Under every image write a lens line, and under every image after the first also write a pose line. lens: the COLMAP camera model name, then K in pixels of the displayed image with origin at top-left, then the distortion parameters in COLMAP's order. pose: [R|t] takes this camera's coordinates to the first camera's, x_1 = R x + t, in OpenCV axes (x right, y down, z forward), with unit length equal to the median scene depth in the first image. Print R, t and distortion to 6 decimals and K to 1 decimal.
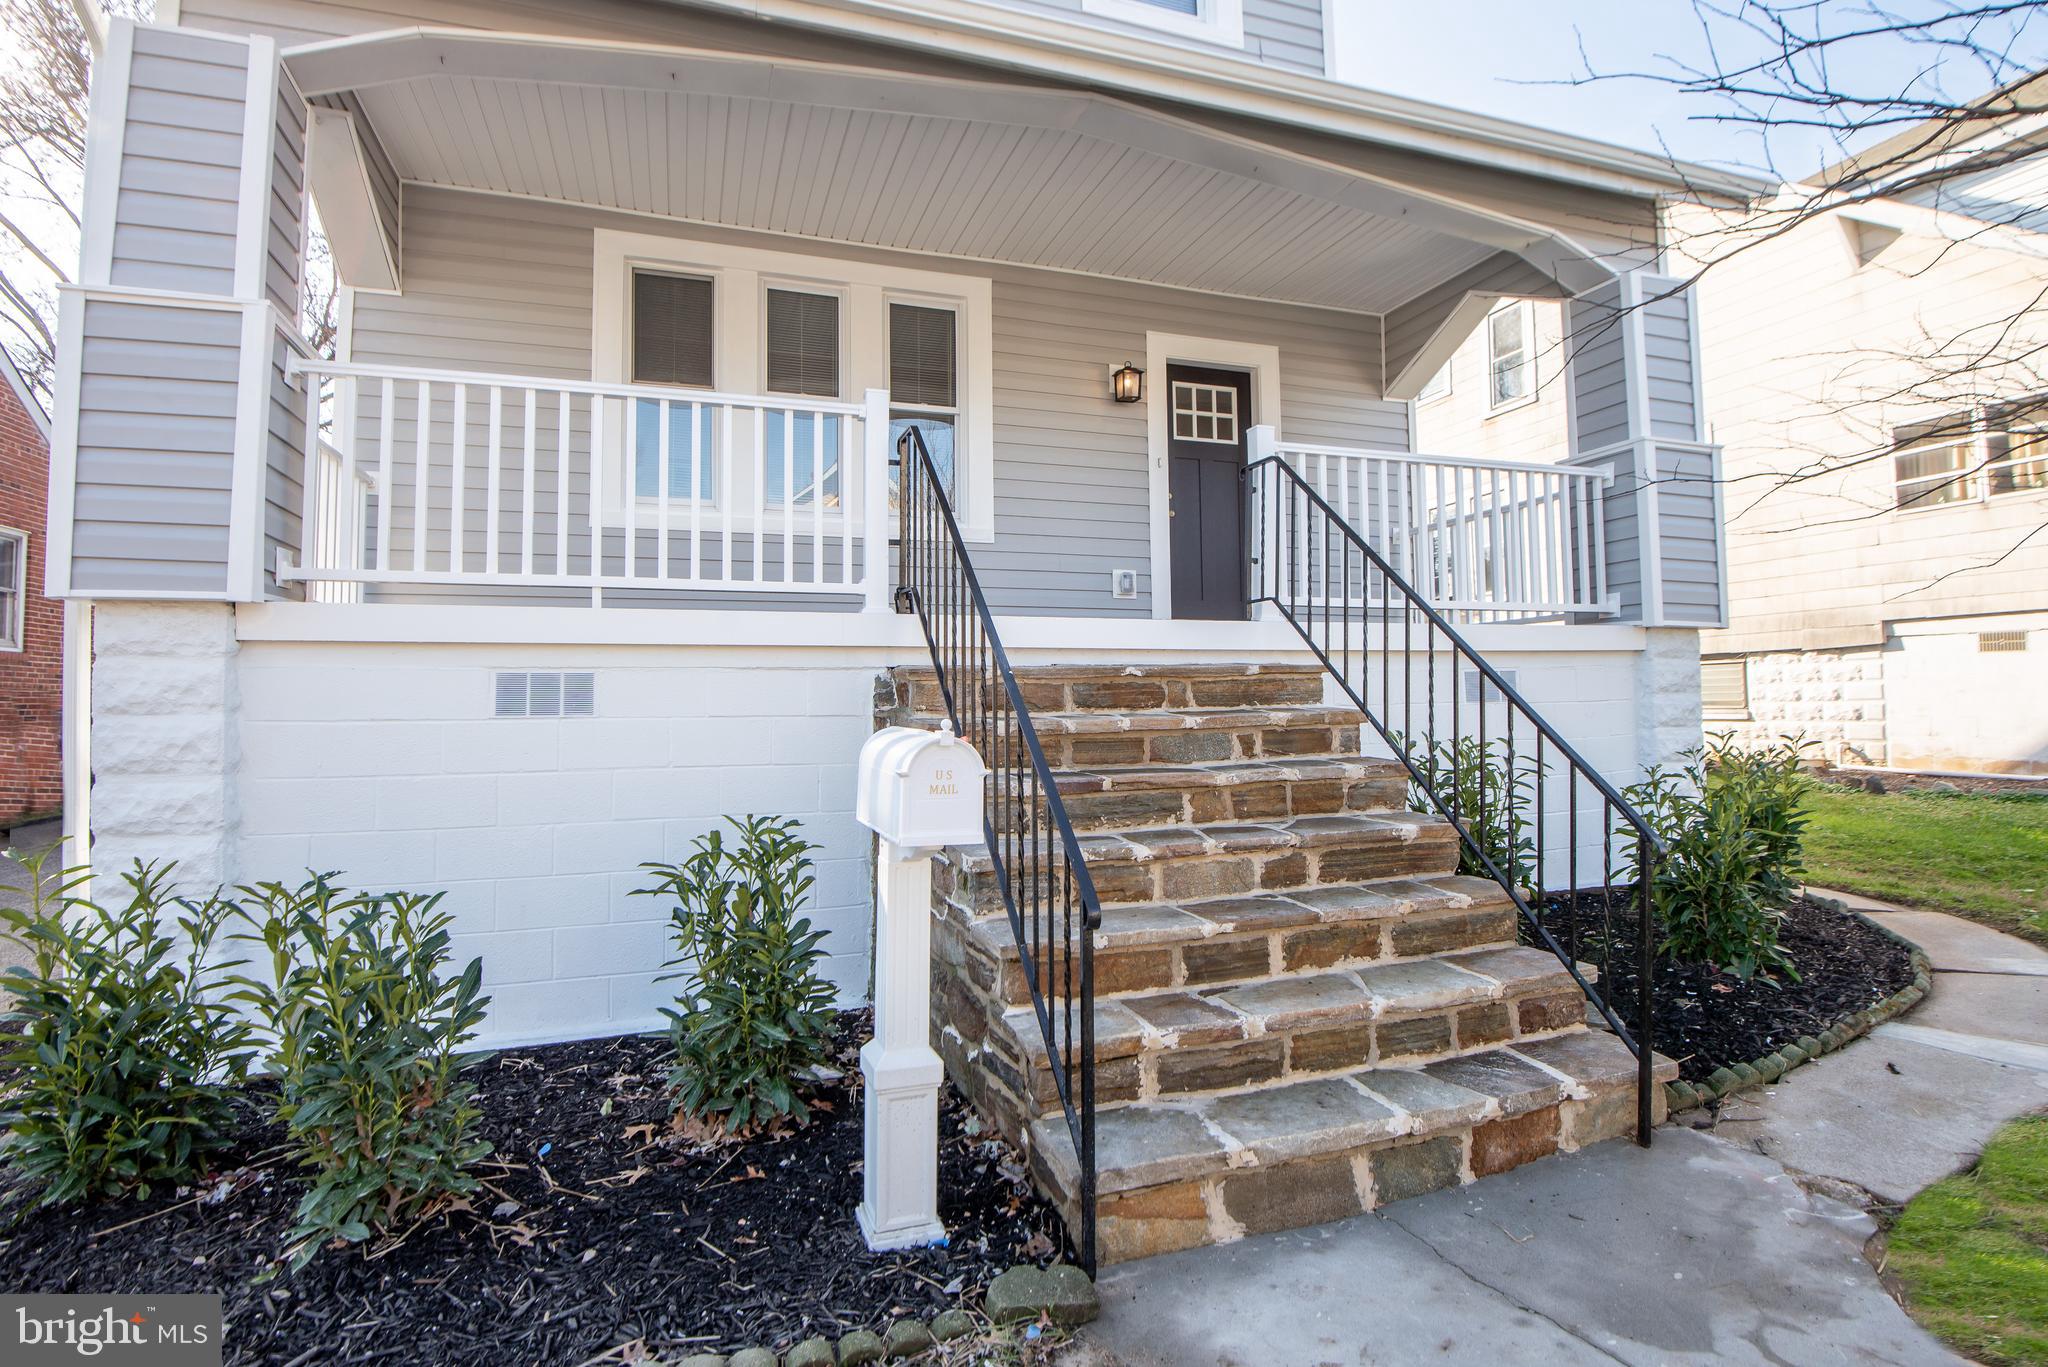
lens RADIAL K [[1000.4, 0, 1024.0], [0, 1000.4, 683.5], [0, 0, 1]] dist [0.001240, -0.026137]
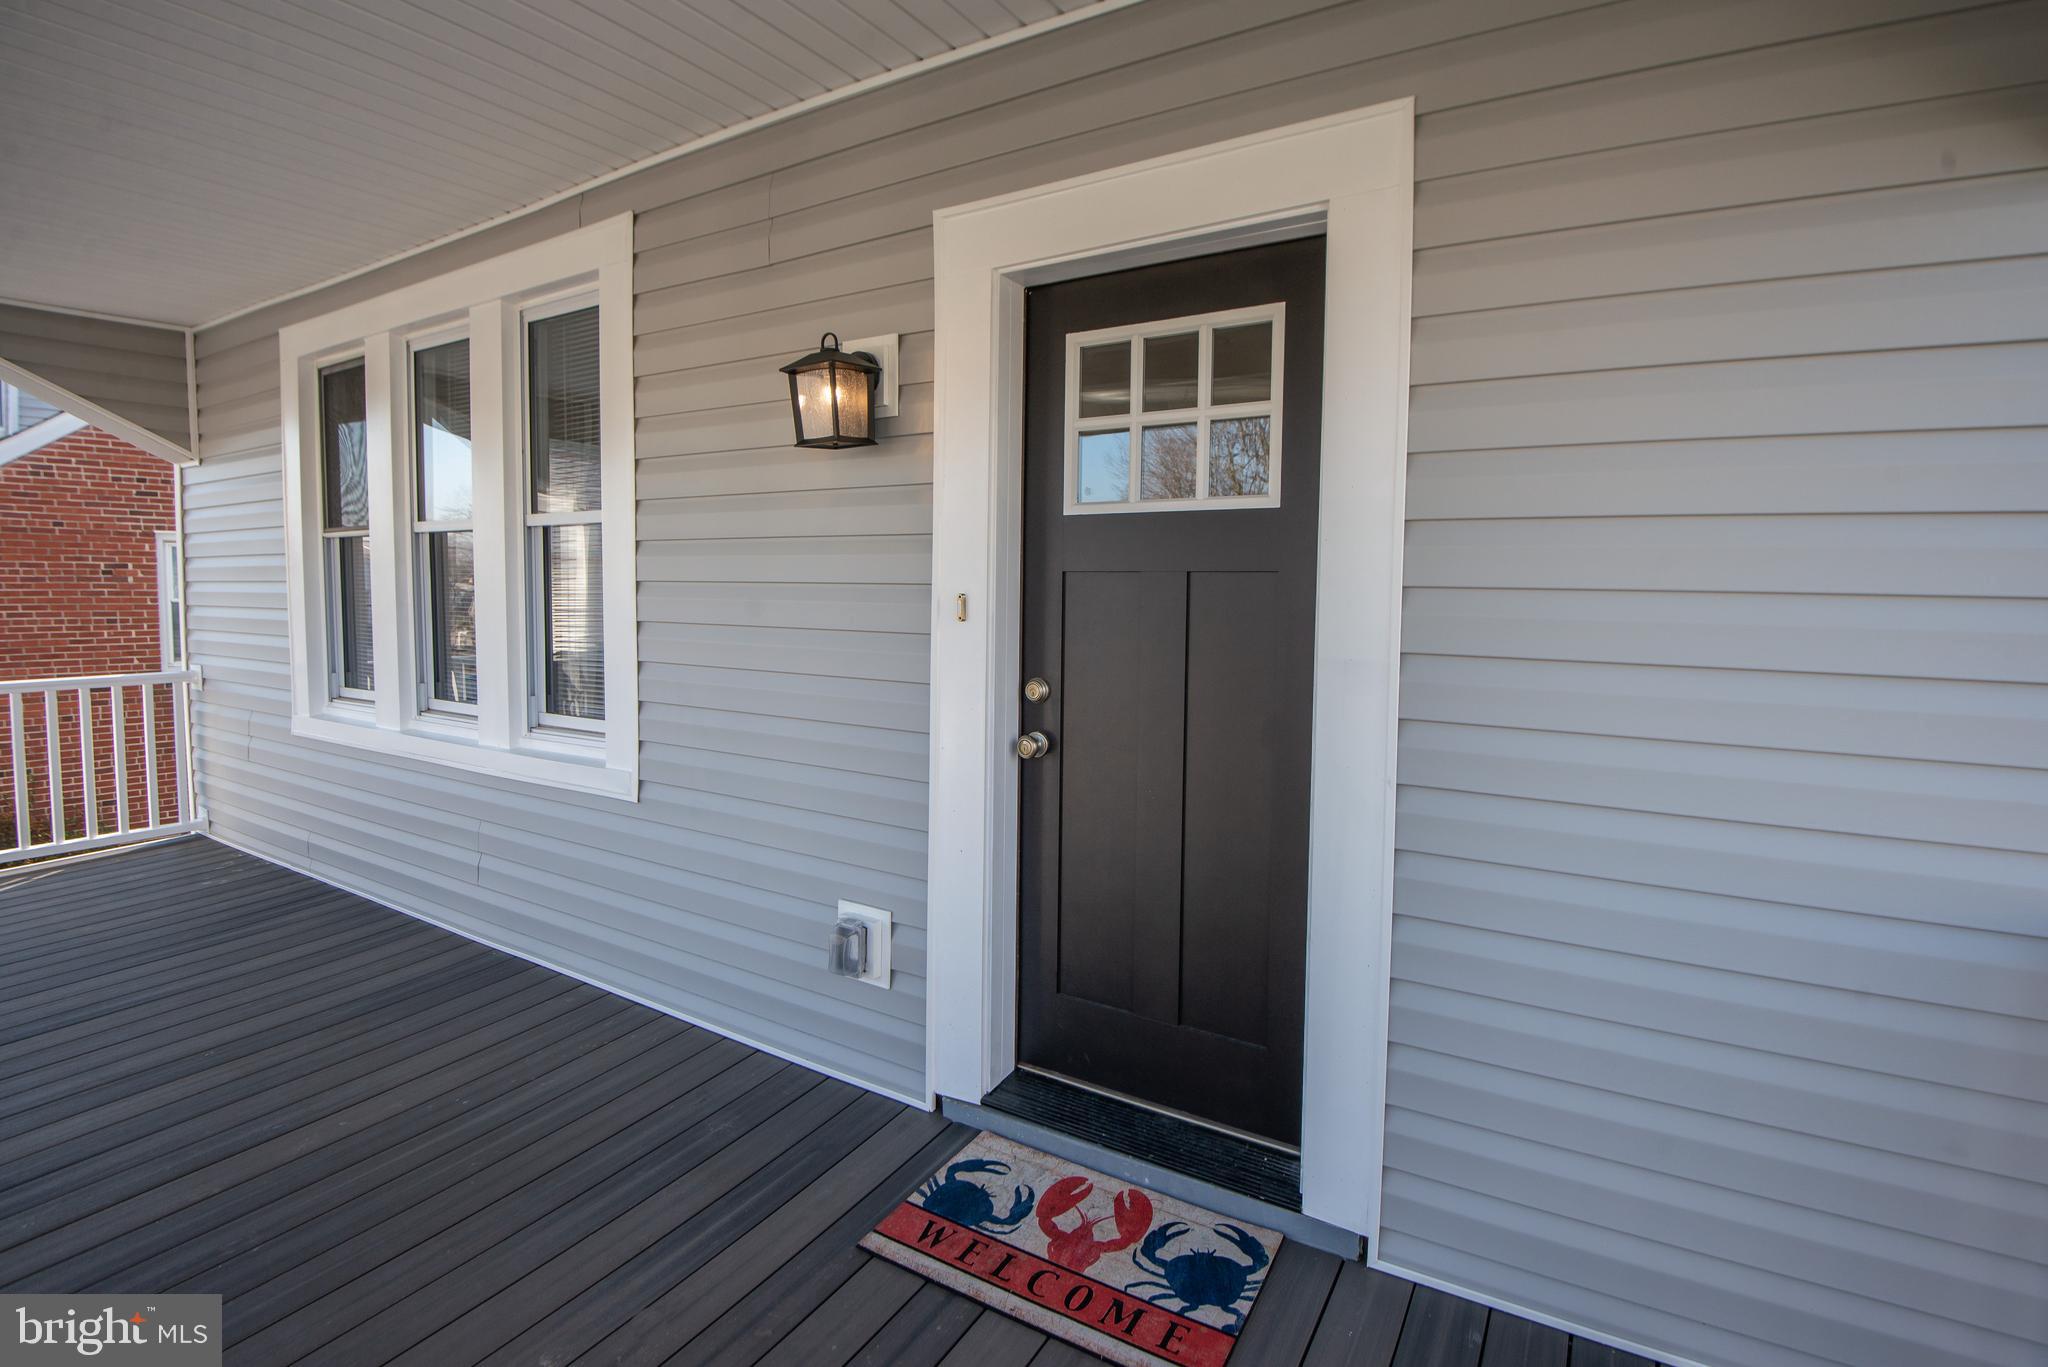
lens RADIAL K [[944.5, 0, 1004.8], [0, 944.5, 649.5], [0, 0, 1]] dist [-0.002798, -0.022758]
pose [[0.633119, 0.070416, -0.770845, 0.412351], [0.005909, 0.995385, 0.095781, -0.251717], [0.774032, -0.065196, 0.629781, 0.859365]]
